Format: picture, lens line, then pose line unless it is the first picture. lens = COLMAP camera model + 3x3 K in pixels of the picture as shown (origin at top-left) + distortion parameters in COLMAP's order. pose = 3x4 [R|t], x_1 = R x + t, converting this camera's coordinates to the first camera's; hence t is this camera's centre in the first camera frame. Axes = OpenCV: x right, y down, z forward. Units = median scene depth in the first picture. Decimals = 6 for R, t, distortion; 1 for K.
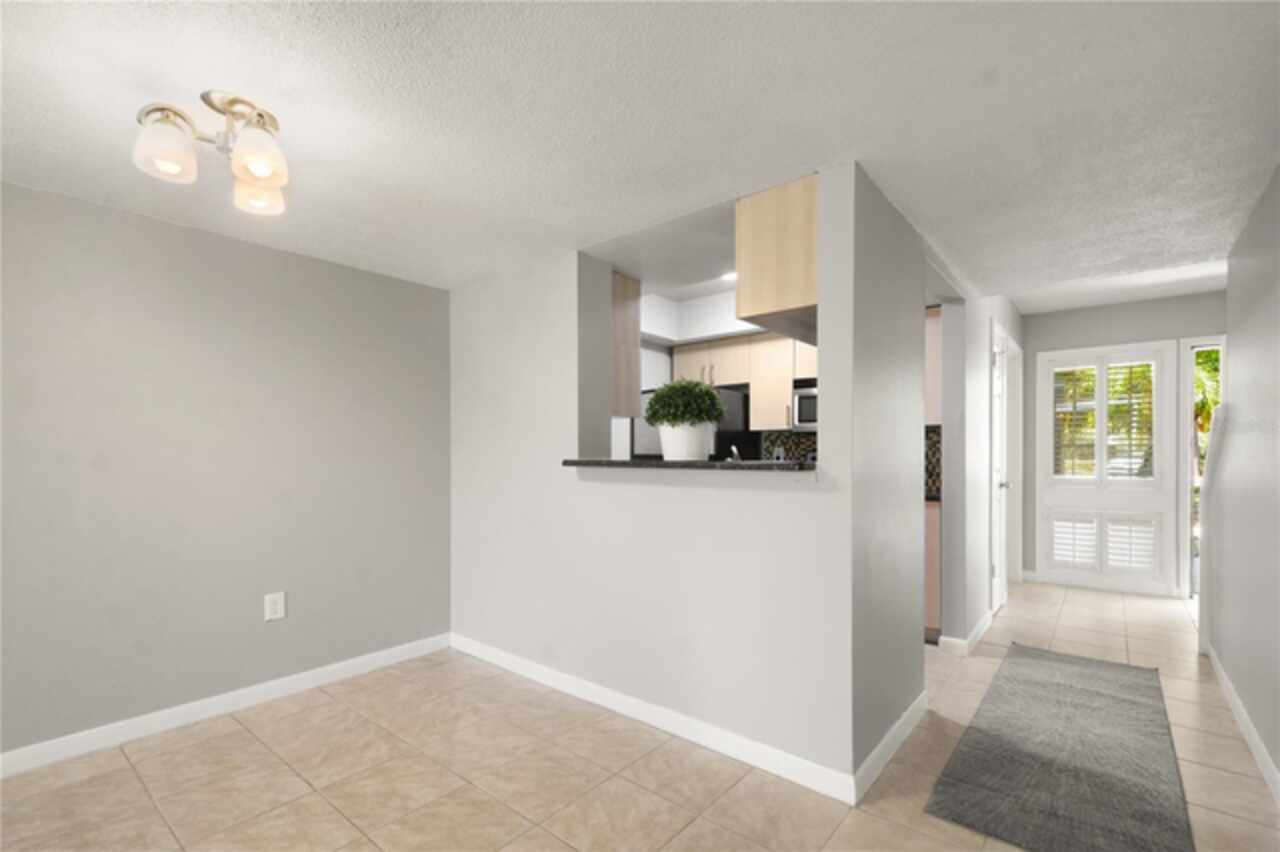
lens RADIAL K [[567.7, 0, 641.1], [0, 567.7, 456.8], [0, 0, 1]] dist [0.001100, 0.000034]
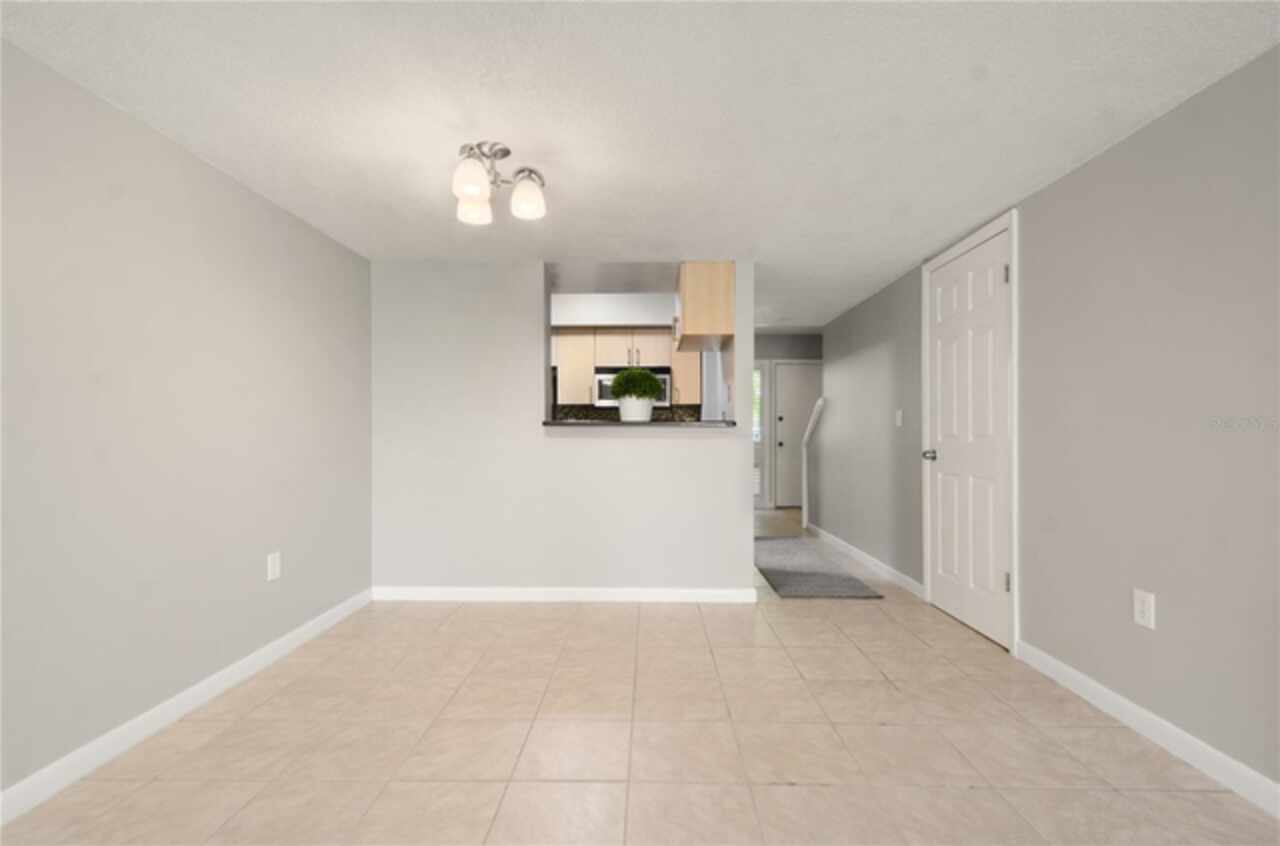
lens RADIAL K [[576.1, 0, 639.8], [0, 576.1, 429.7], [0, 0, 1]] dist [-0.001376, -0.000209]
pose [[0.779946, 0.003786, 0.625835, -0.859487], [0.003275, 0.999943, -0.010131, 0.043272], [-0.625838, 0.009951, 0.779890, -0.192085]]
